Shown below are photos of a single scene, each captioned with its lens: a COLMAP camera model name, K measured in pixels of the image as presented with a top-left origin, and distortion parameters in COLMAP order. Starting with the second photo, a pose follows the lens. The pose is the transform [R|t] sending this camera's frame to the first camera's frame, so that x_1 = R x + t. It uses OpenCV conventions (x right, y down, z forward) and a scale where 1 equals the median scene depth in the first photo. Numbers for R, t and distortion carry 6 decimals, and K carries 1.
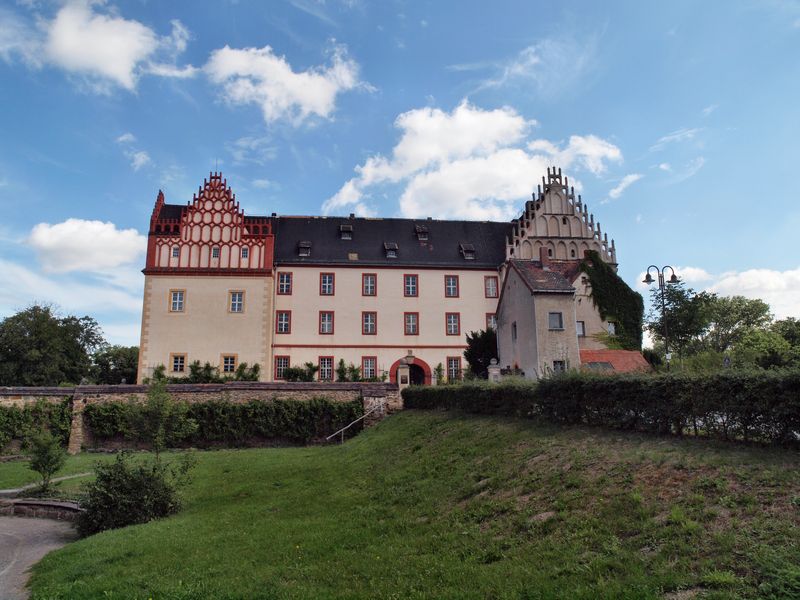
lens RADIAL K [[562.9, 0, 400.0], [0, 562.9, 300.0], [0, 0, 1]] dist [-0.124992, 0.082899]
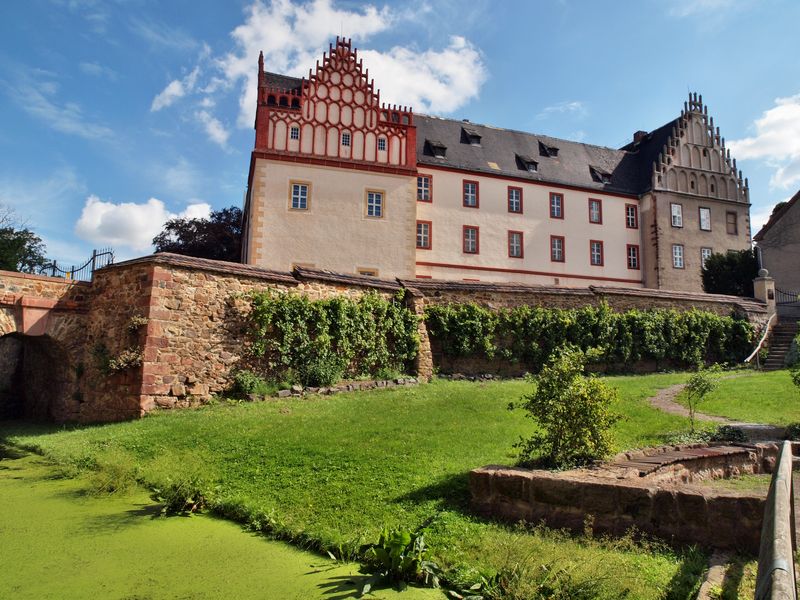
lens RADIAL K [[562.9, 0, 400.0], [0, 562.9, 300.0], [0, 0, 1]] dist [-0.124992, 0.082899]
pose [[0.978416, 0.051838, 0.200036, -0.400005], [-0.068381, 0.994707, 0.076692, 0.073466], [-0.195002, -0.088715, 0.976782, 0.200985]]
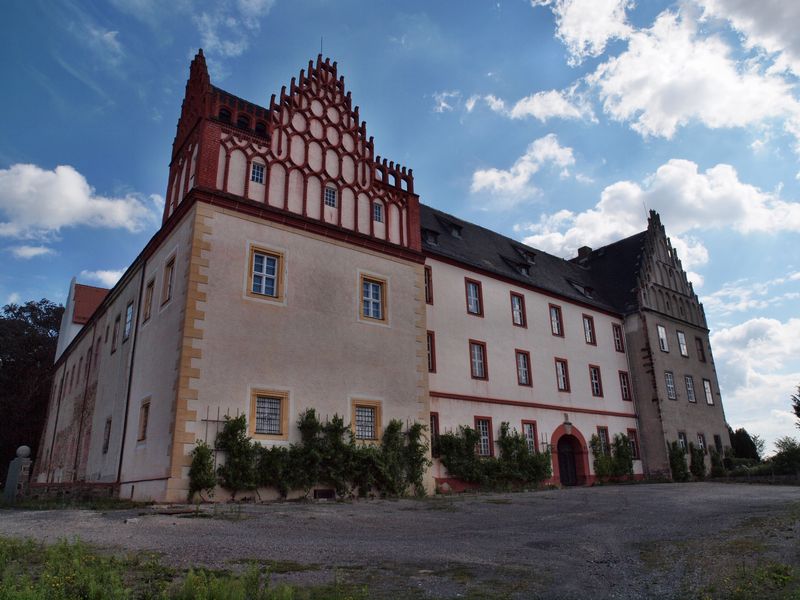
lens RADIAL K [[562.9, 0, 400.0], [0, 562.9, 300.0], [0, 0, 1]] dist [-0.124992, 0.082899]
pose [[0.844439, 0.165504, 0.509442, -0.519842], [-0.091991, 0.981748, -0.166461, 0.085498], [-0.527694, 0.093702, 0.844251, 0.542045]]
